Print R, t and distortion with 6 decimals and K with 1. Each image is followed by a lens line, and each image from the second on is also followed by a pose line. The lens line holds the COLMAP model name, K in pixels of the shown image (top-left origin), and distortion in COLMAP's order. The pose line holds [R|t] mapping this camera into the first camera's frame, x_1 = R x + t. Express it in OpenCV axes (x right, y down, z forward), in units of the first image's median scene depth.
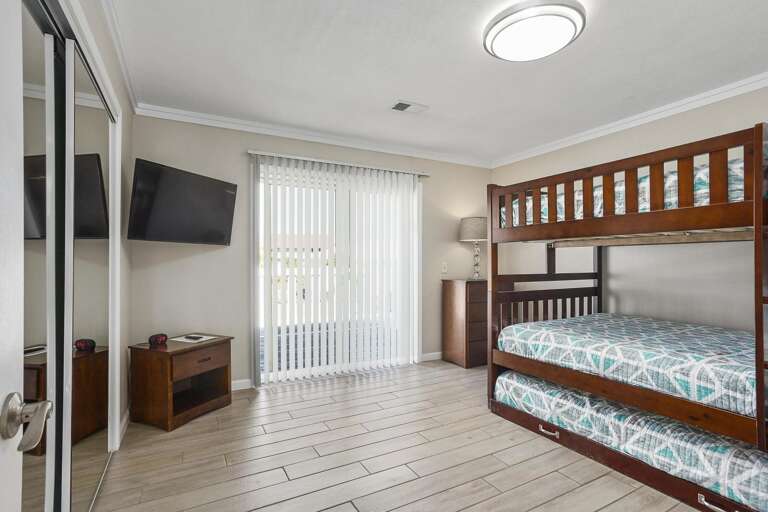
lens RADIAL K [[365.0, 0, 384.0], [0, 365.0, 256.0], [0, 0, 1]] dist [0.000720, 0.000525]
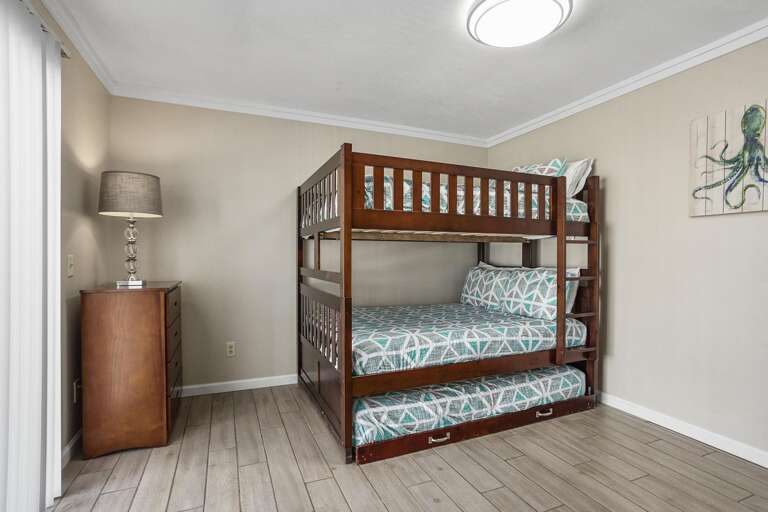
lens RADIAL K [[386.4, 0, 384.0], [0, 386.4, 256.0], [0, 0, 1]] dist [-0.038119, -0.000103]
pose [[0.092254, -0.000760, 0.995735, -0.557183], [-0.025147, 0.999679, 0.003092, 0.018016], [-0.995418, -0.025325, 0.092205, 1.111613]]
